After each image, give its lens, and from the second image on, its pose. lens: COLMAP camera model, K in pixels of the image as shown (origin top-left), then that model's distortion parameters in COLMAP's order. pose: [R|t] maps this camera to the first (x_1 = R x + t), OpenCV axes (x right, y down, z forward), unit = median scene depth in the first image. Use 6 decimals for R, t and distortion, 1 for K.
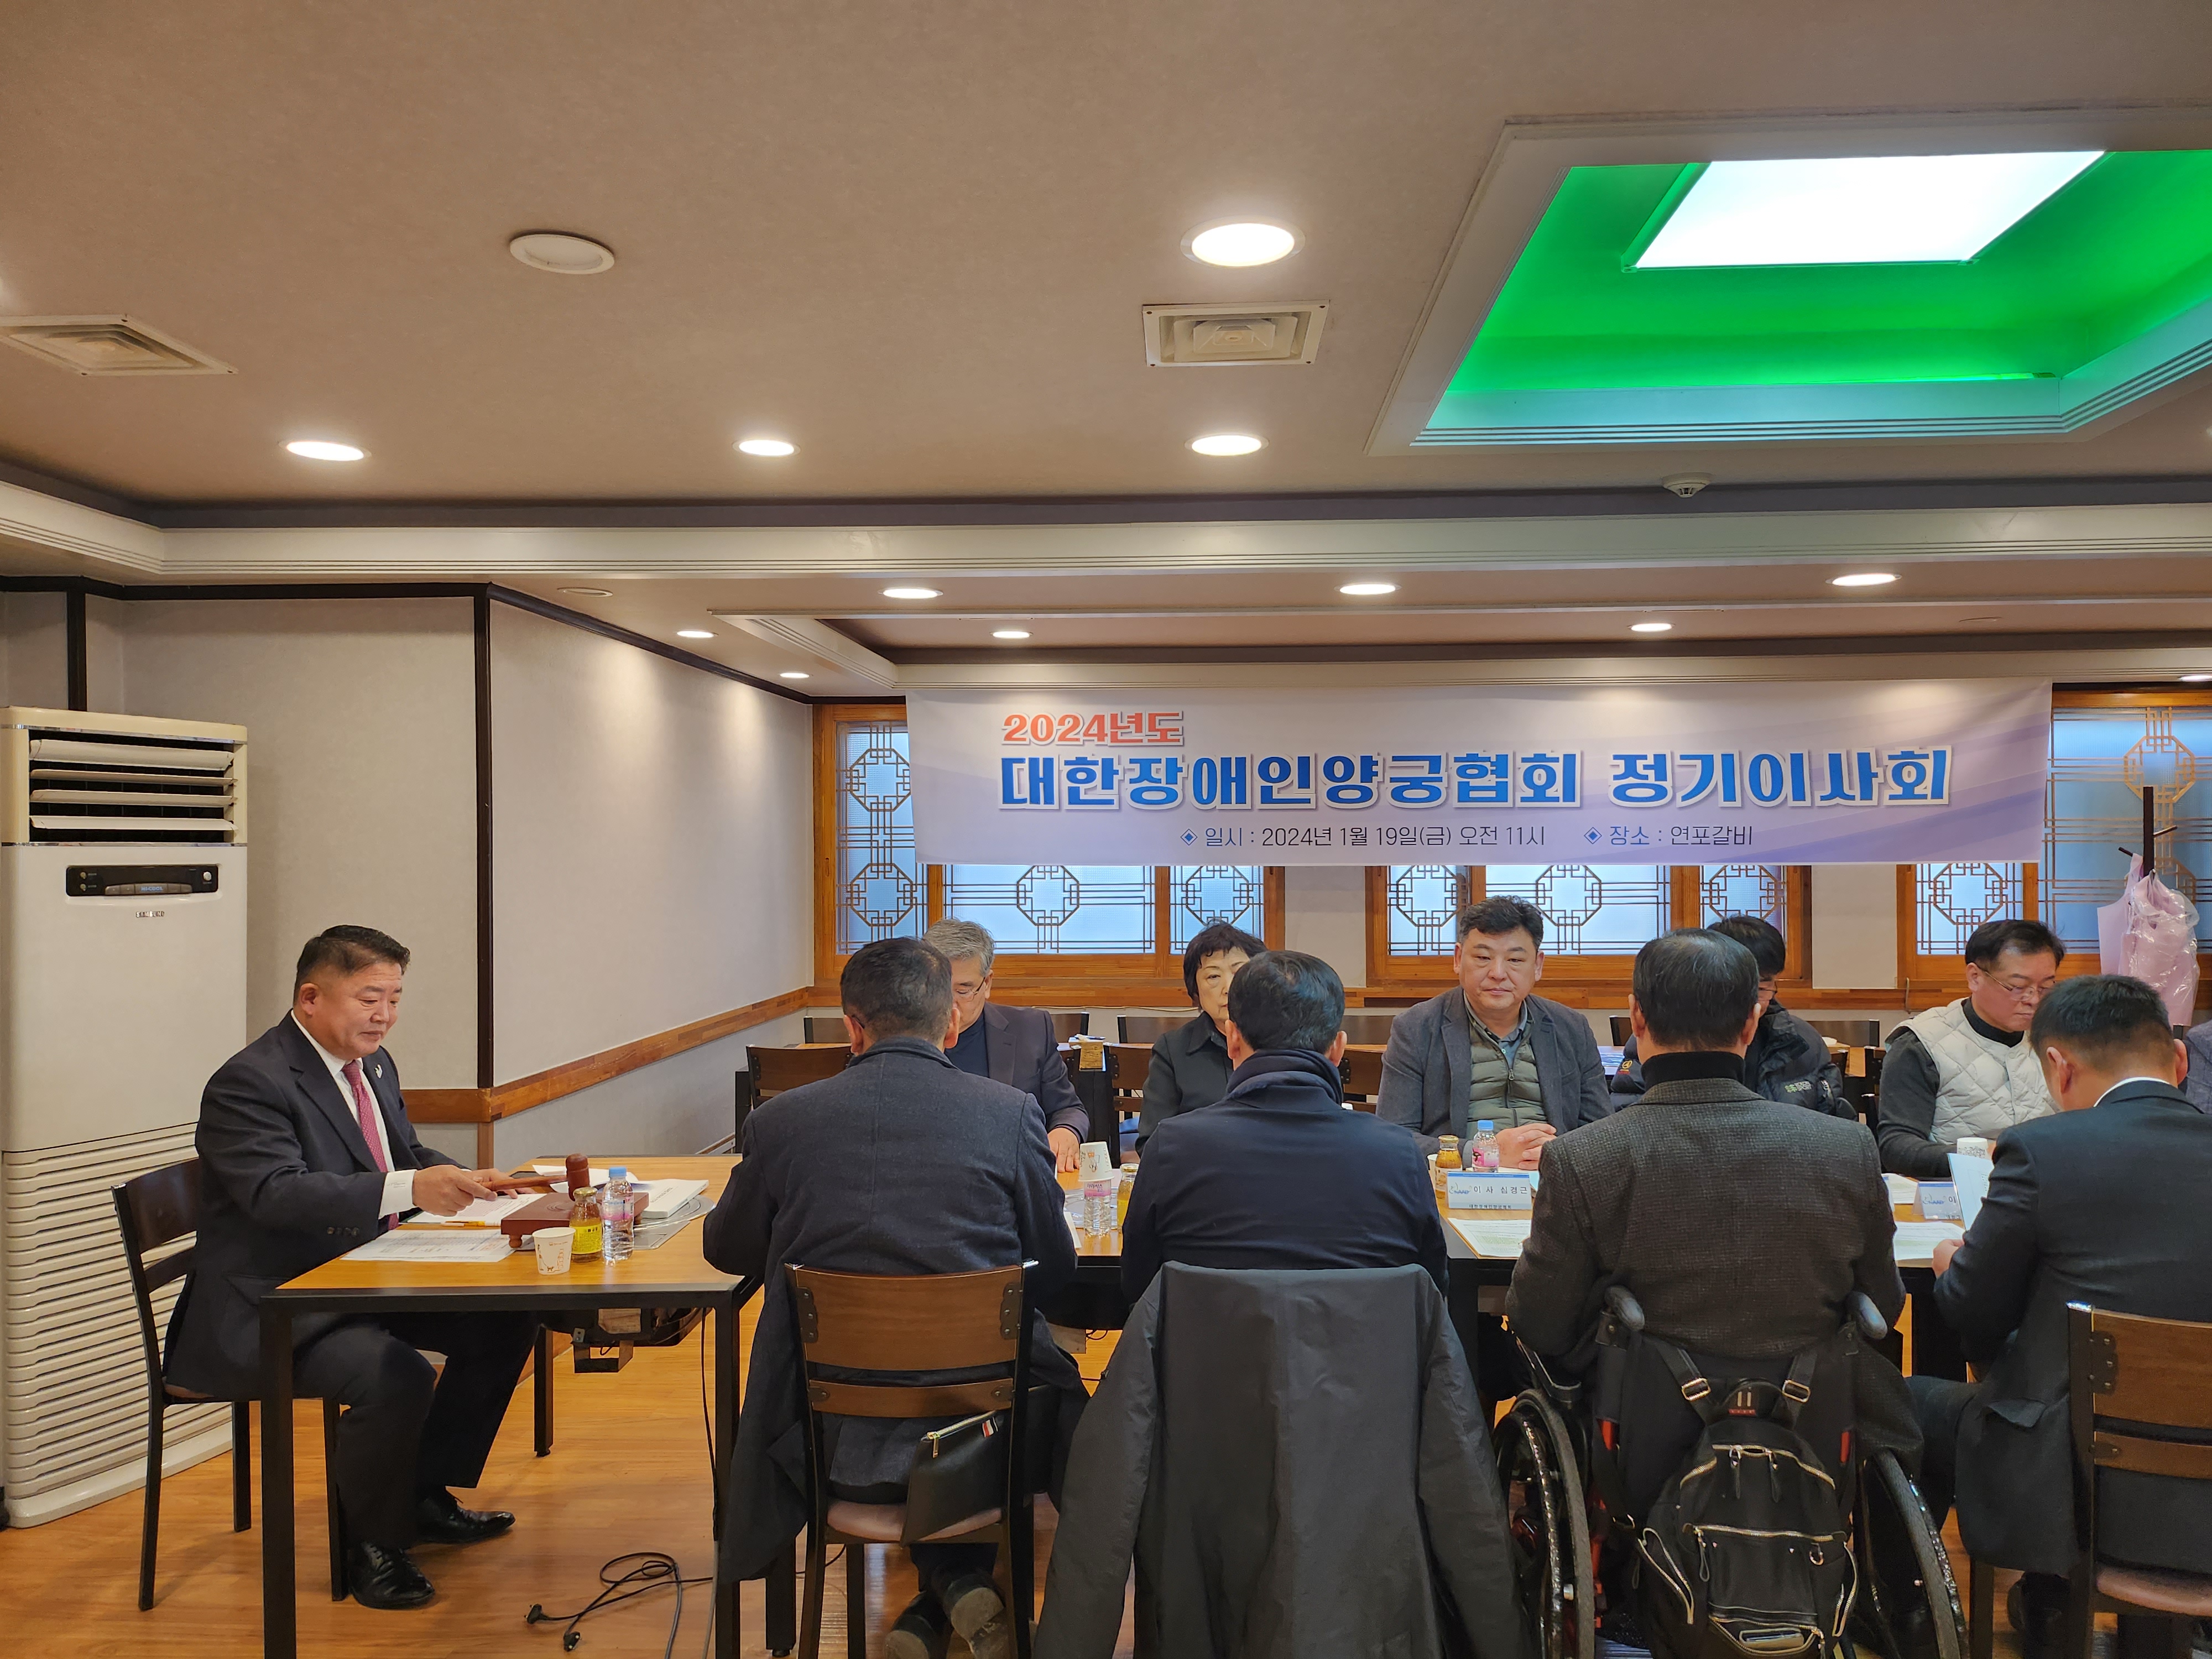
lens RADIAL K [[1535.1, 0, 1089.6], [0, 1535.1, 832.0], [0, 0, 1]] dist [0.056172, -0.056016]
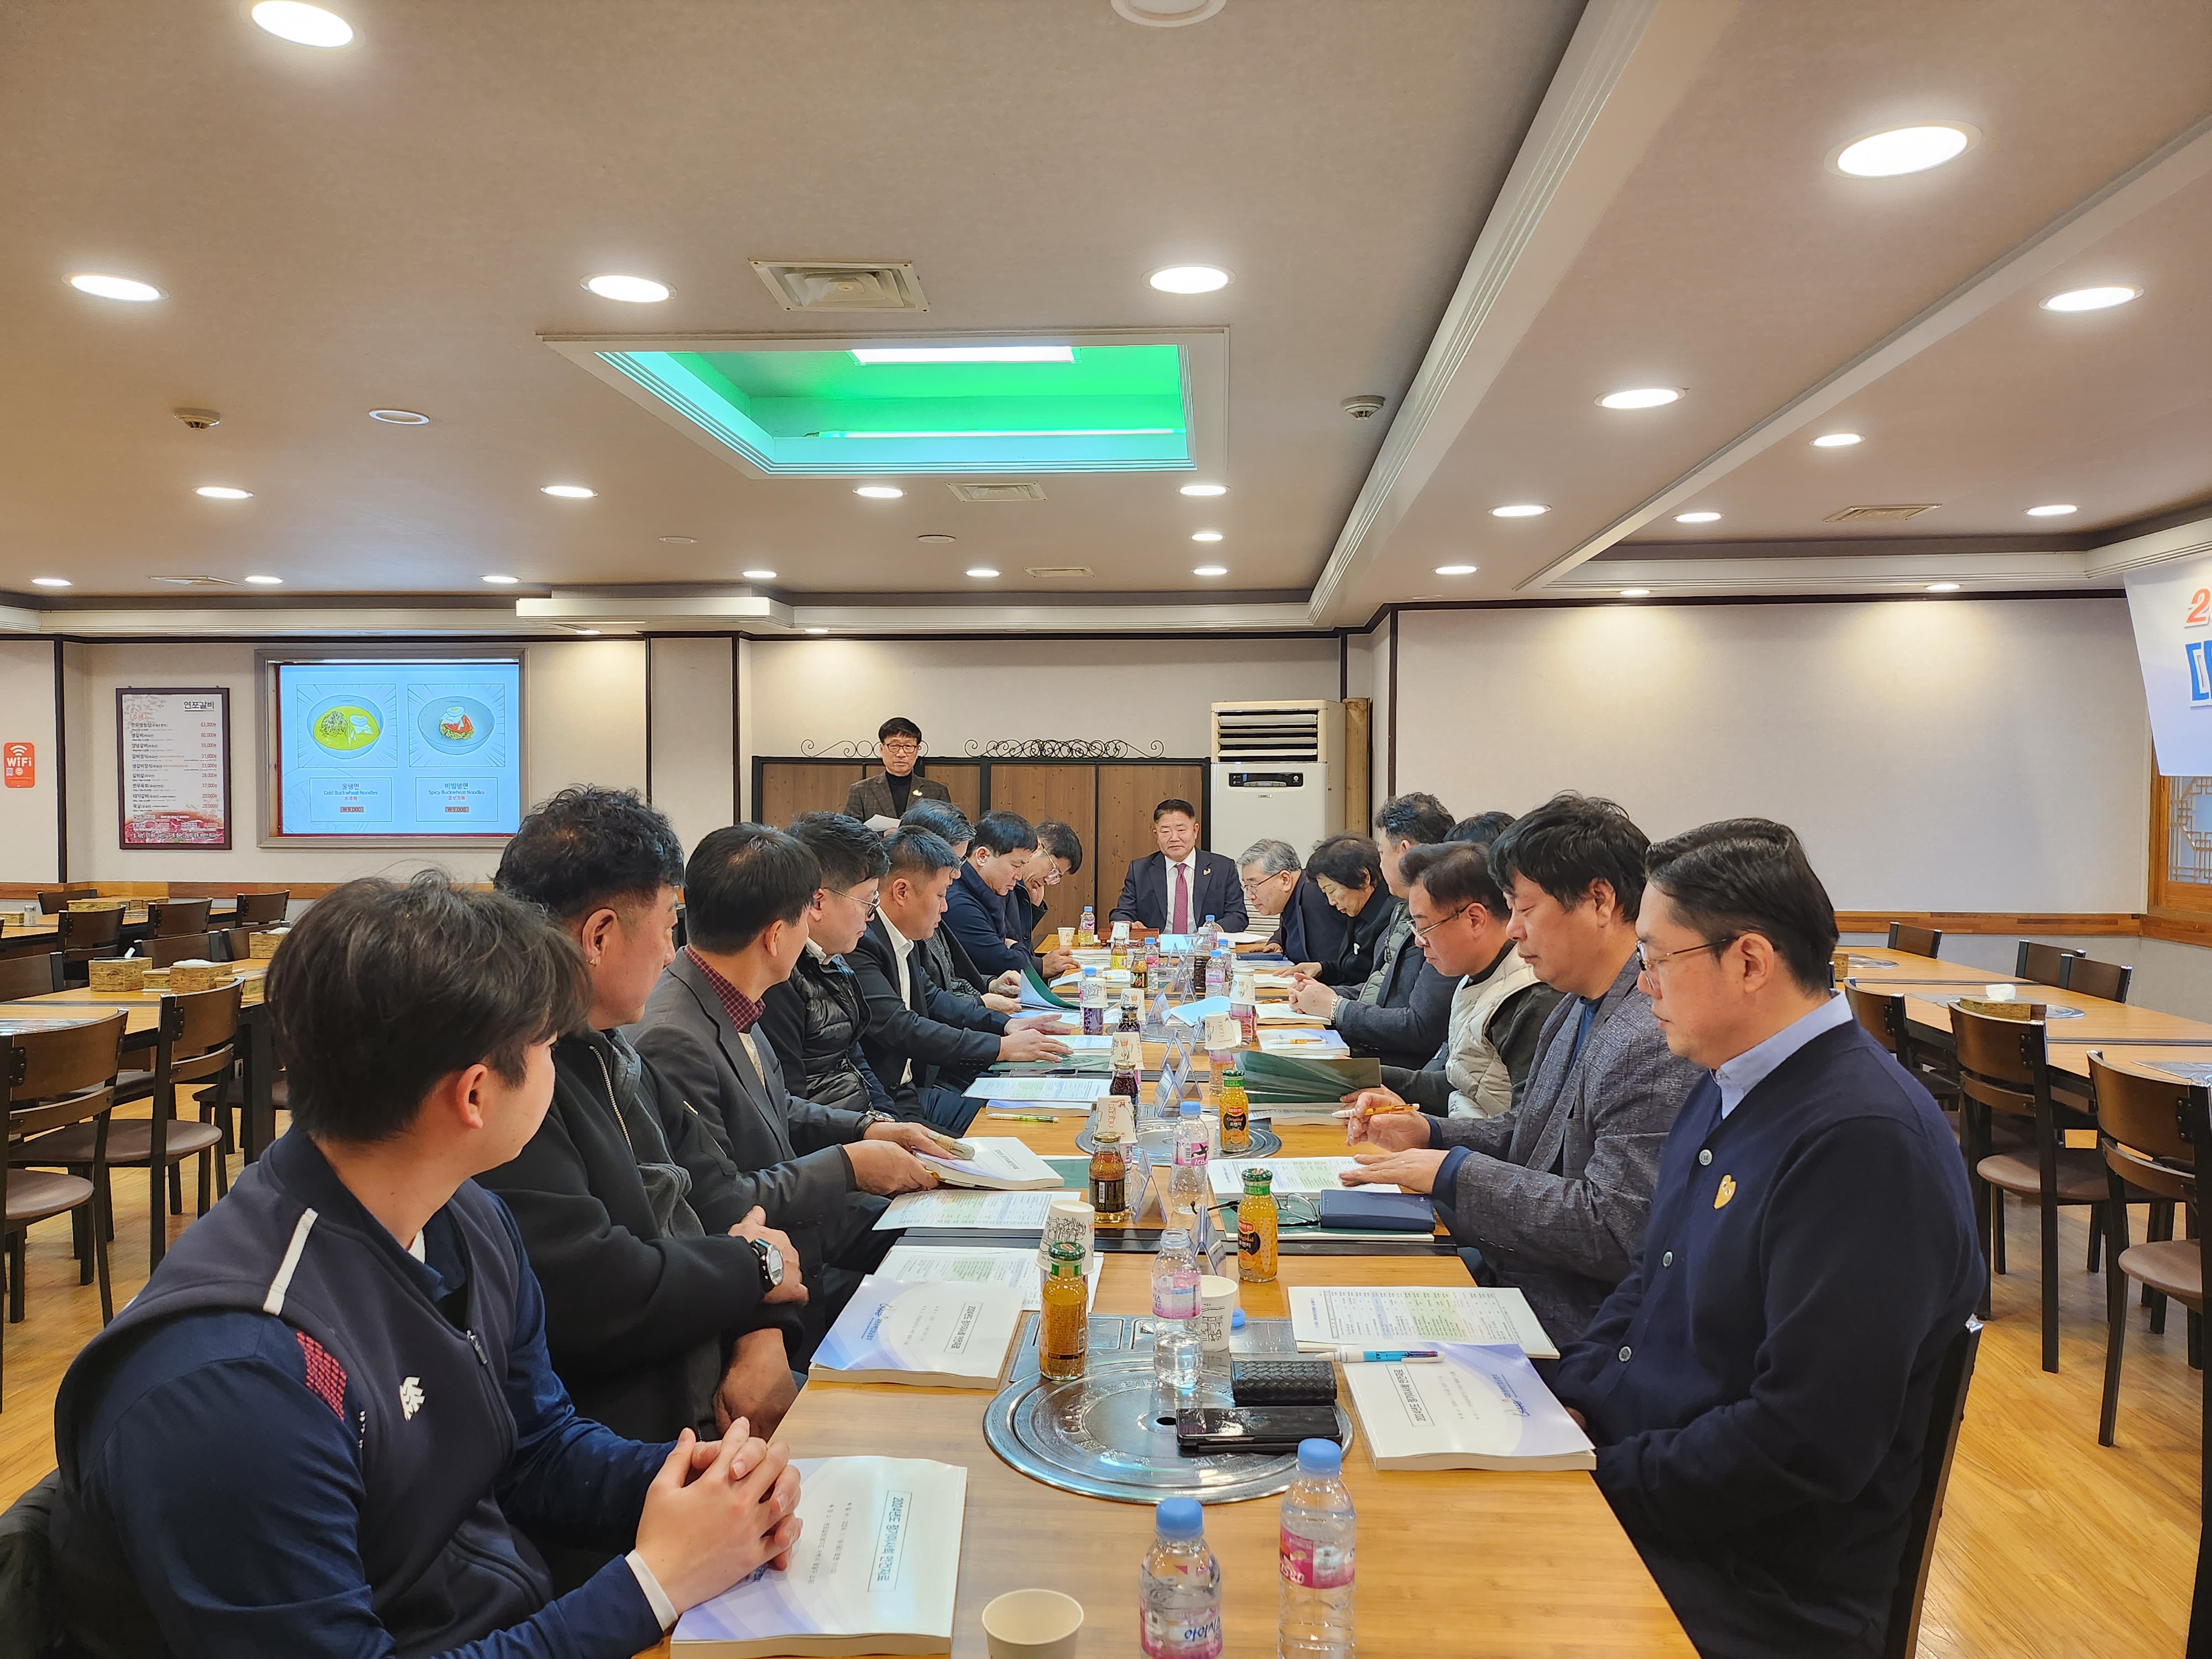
lens RADIAL K [[1535.1, 0, 1089.6], [0, 1535.1, 832.0], [0, 0, 1]] dist [0.056172, -0.056016]
pose [[-0.035019, 0.027102, -0.999019, 0.798076], [0.009677, 0.999595, 0.026779, 0.023797], [0.999340, -0.008729, -0.035267, 0.459502]]
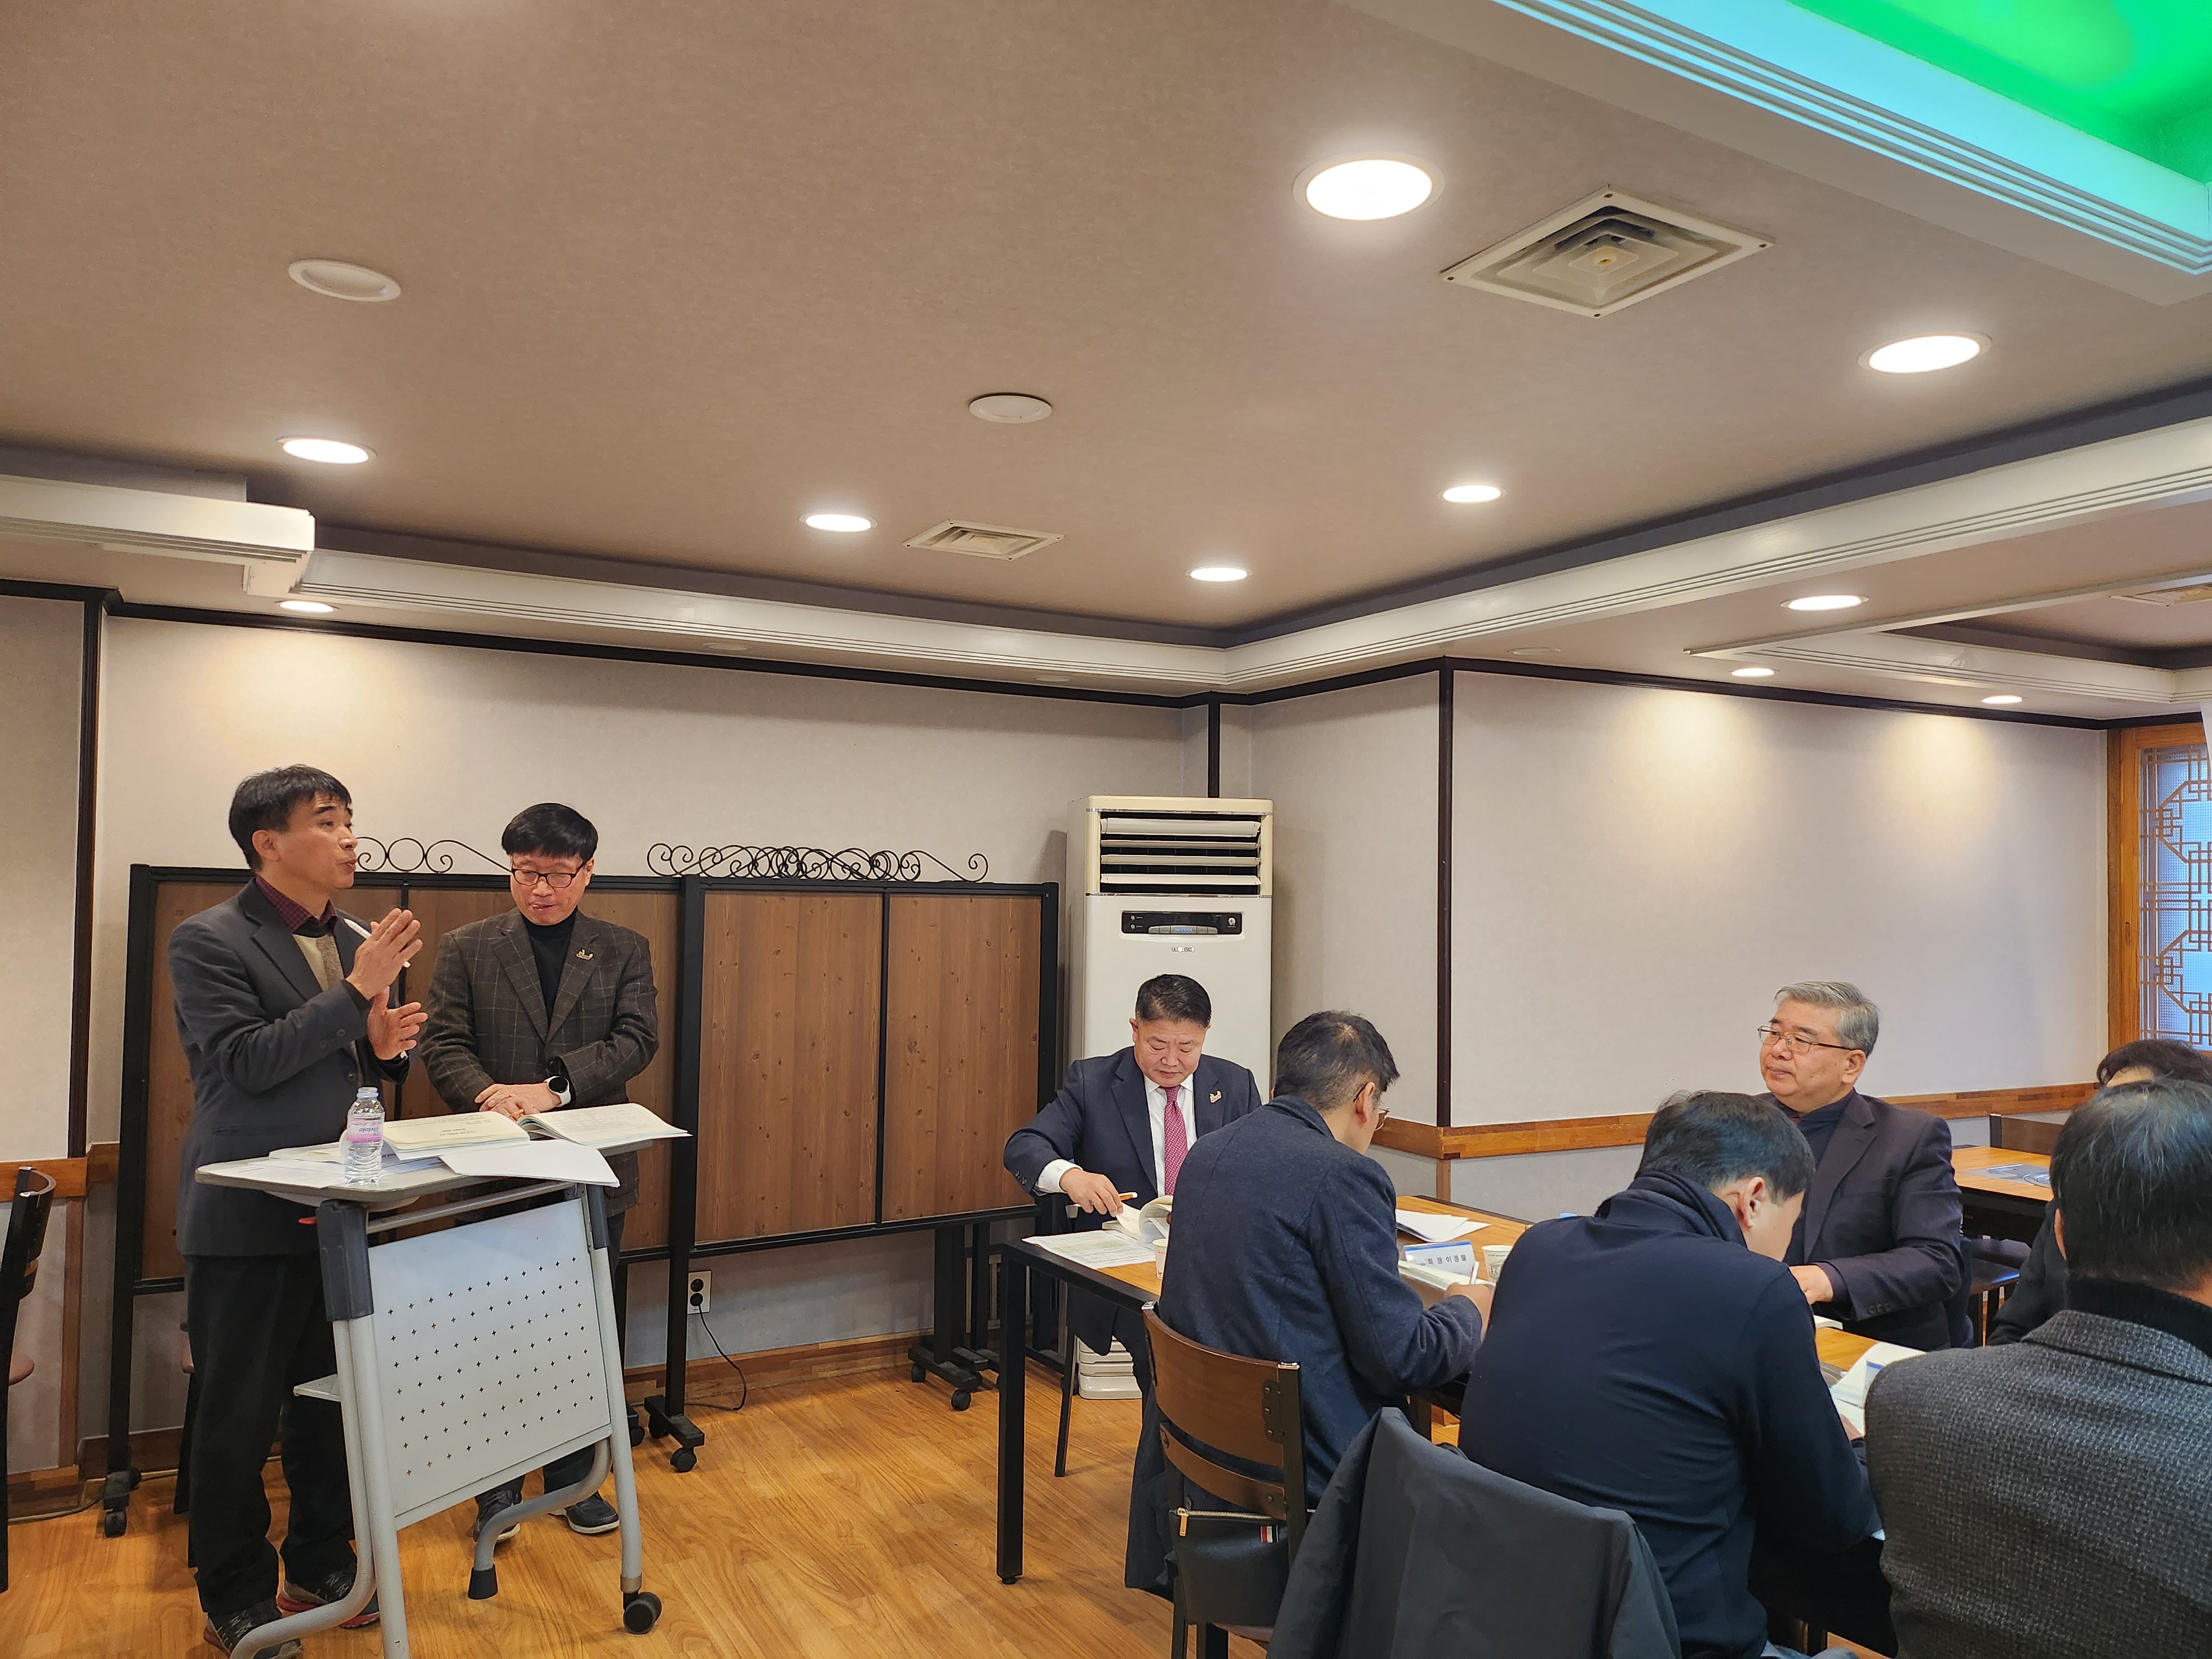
lens RADIAL K [[1535.1, 0, 1089.6], [0, 1535.1, 832.0], [0, 0, 1]] dist [0.056172, -0.056016]
pose [[0.530766, -0.026321, -0.847109, 0.240542], [-0.003079, 0.999451, -0.032984, -0.001348], [0.847513, 0.020115, 0.530394, 0.139653]]
